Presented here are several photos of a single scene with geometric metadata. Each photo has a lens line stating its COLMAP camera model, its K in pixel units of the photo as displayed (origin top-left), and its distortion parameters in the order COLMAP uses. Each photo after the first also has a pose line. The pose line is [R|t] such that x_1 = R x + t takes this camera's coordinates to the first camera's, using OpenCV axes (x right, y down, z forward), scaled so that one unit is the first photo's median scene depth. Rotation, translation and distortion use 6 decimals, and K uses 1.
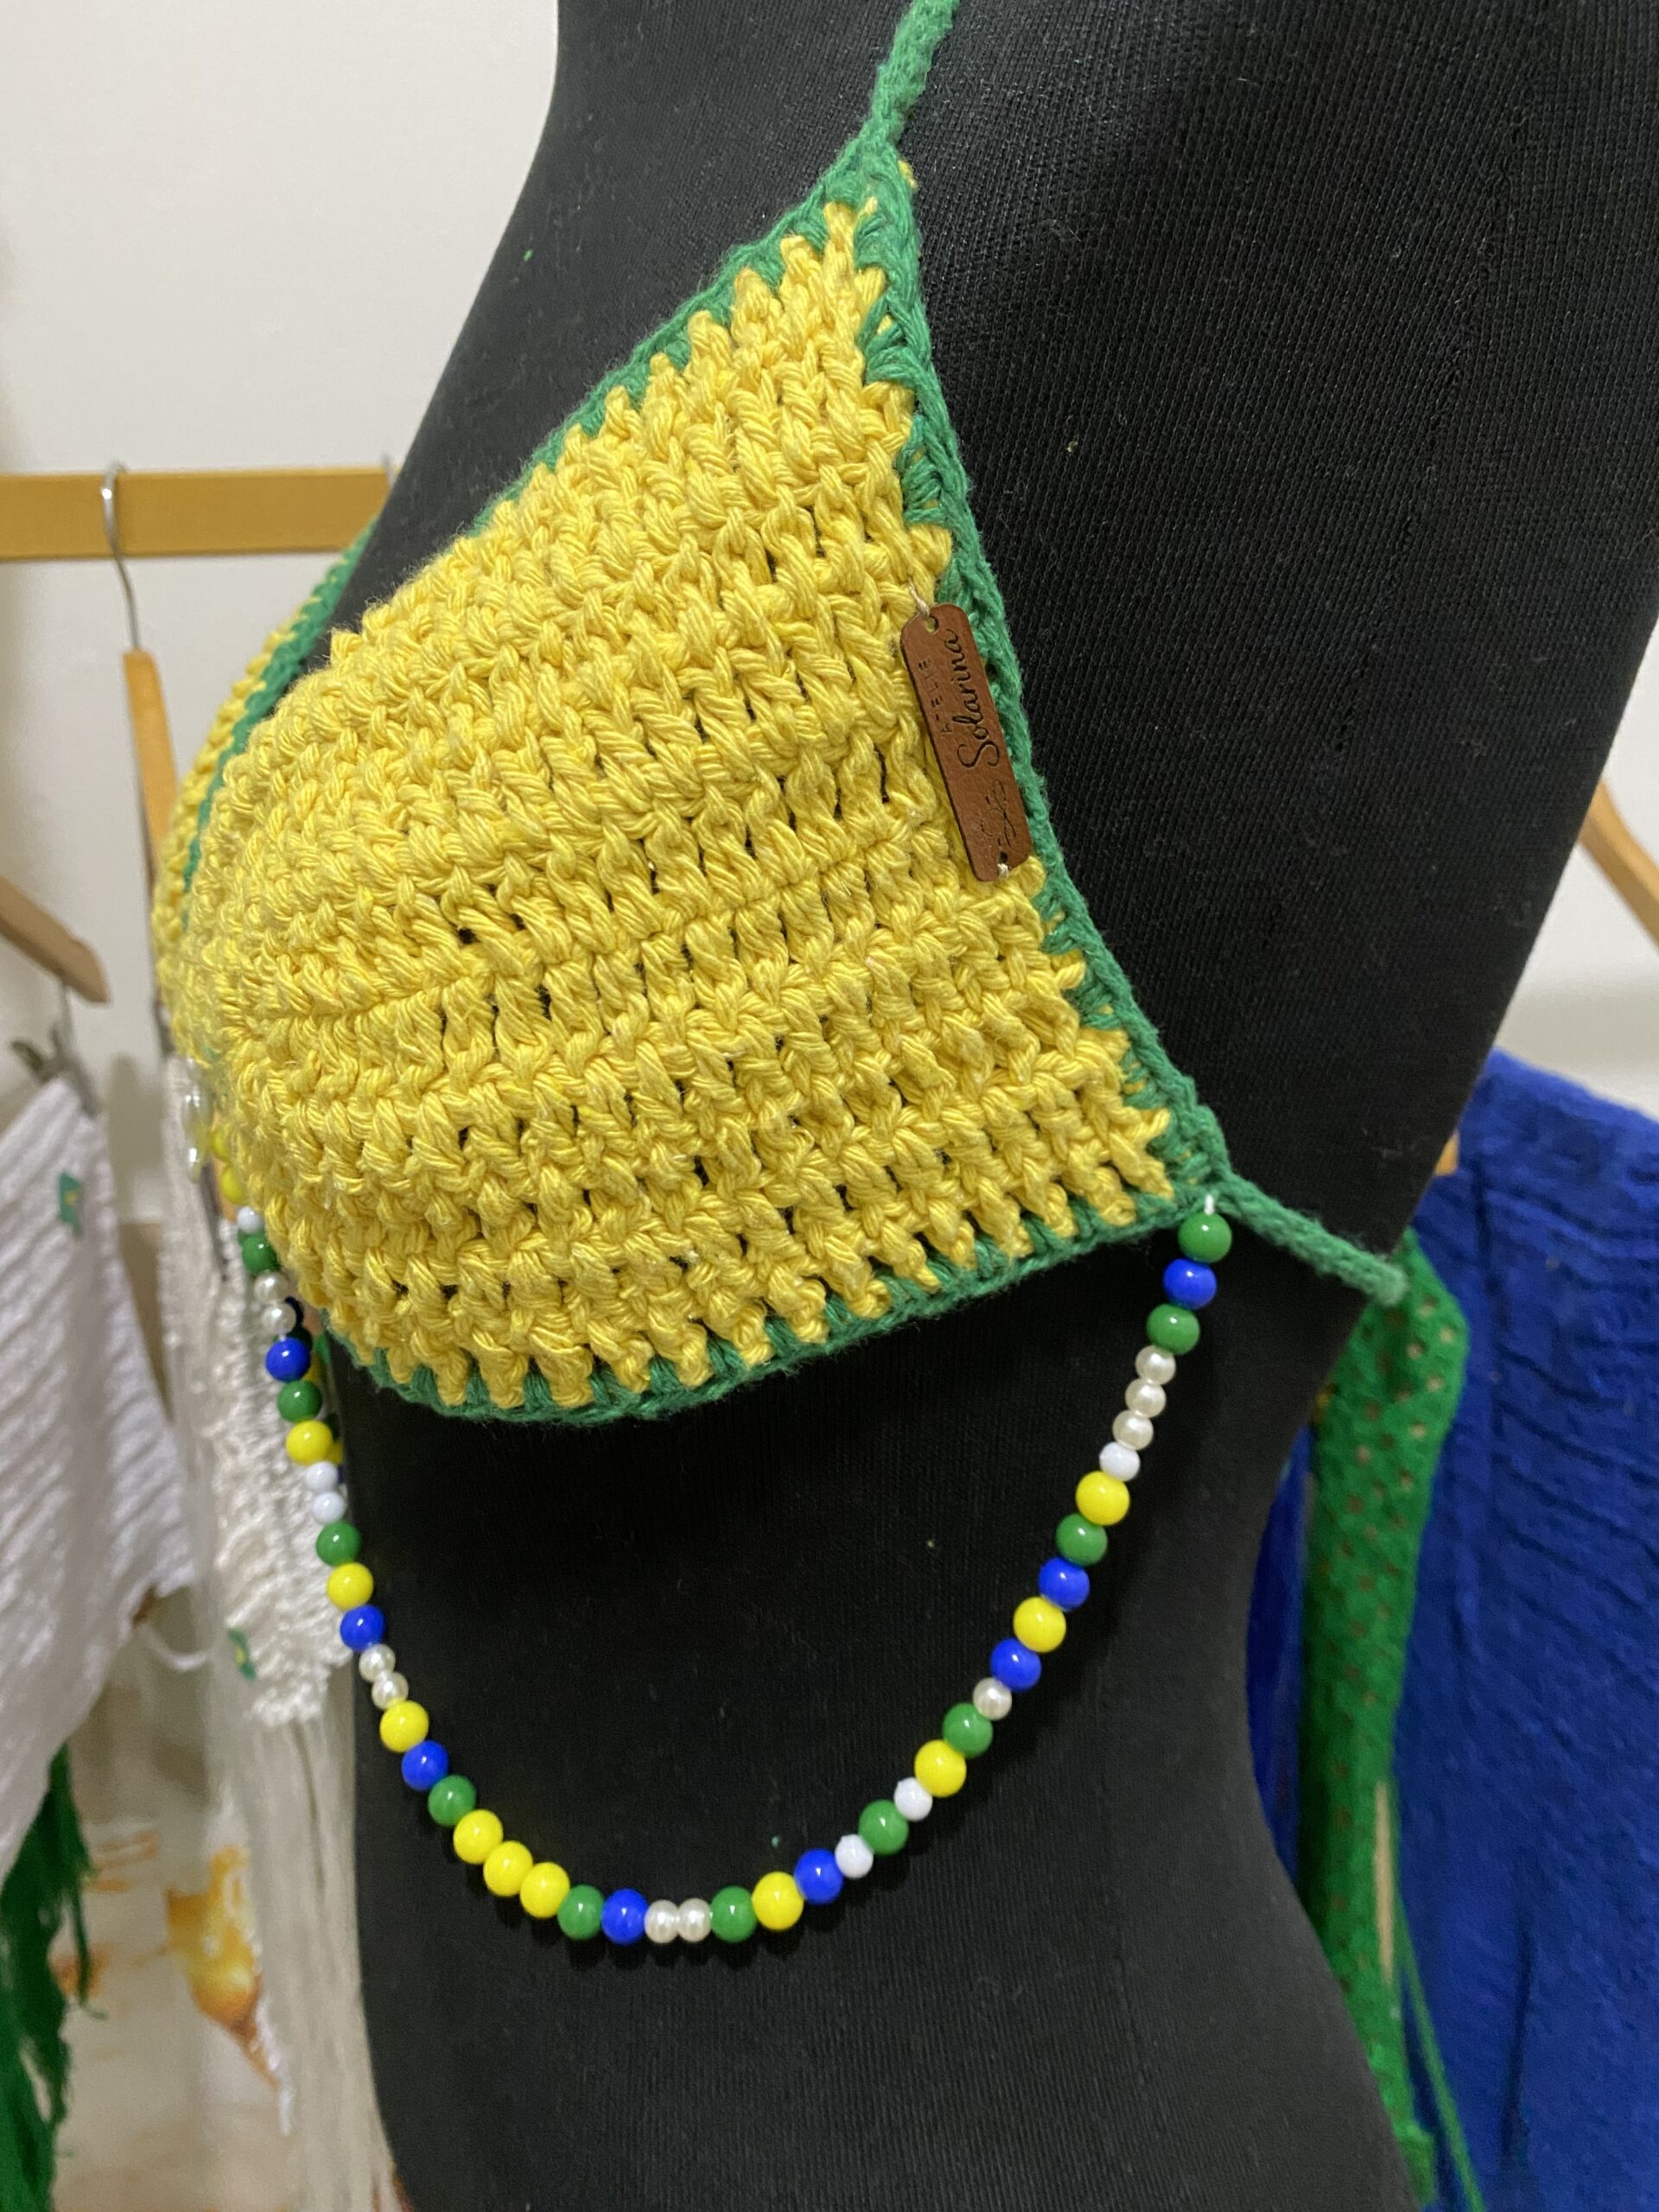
lens RADIAL K [[1614.2, 0, 941.8], [0, 1614.2, 1111.3], [0, 0, 1]] dist [-0.036636, 0.011932]
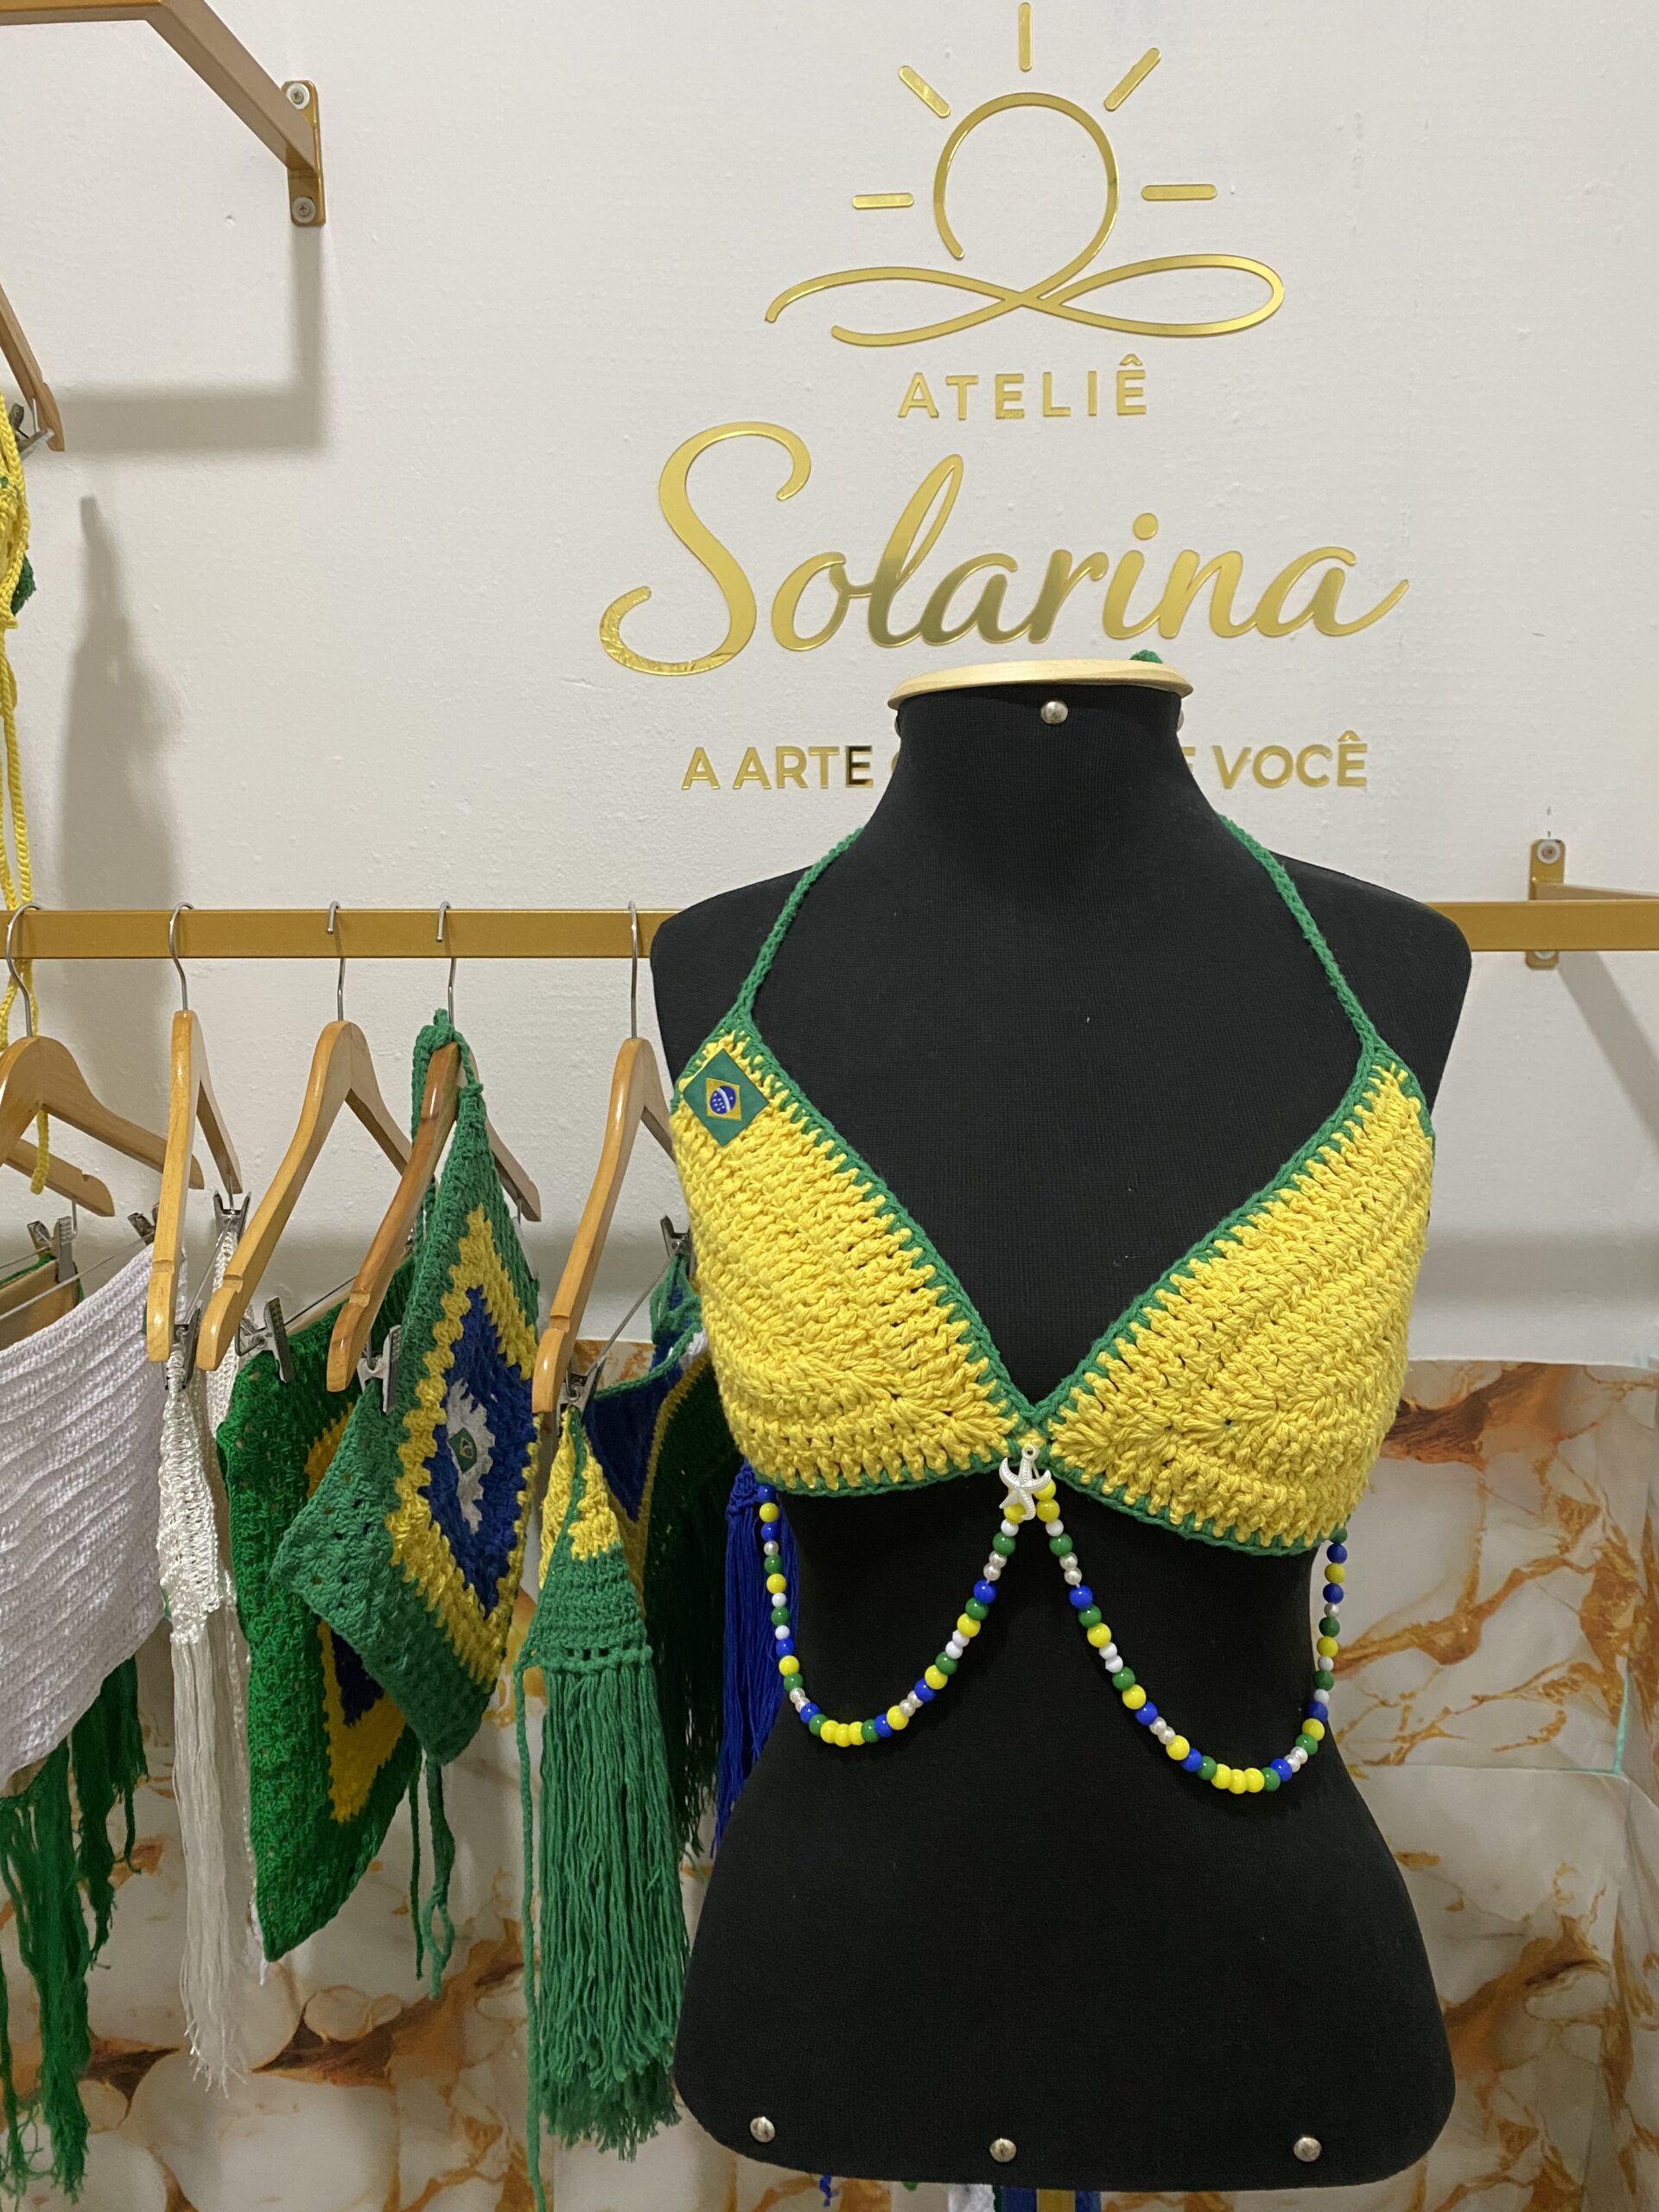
lens RADIAL K [[1717.4, 0, 829.8], [0, 1717.4, 1086.6], [0, 0, 1]] dist [0.001136, -0.002624]
pose [[0.969108, 0.045248, -0.242452, 0.523271], [-0.061838, 0.996204, -0.061259, -0.116139], [0.238760, 0.074359, 0.968228, -0.520786]]
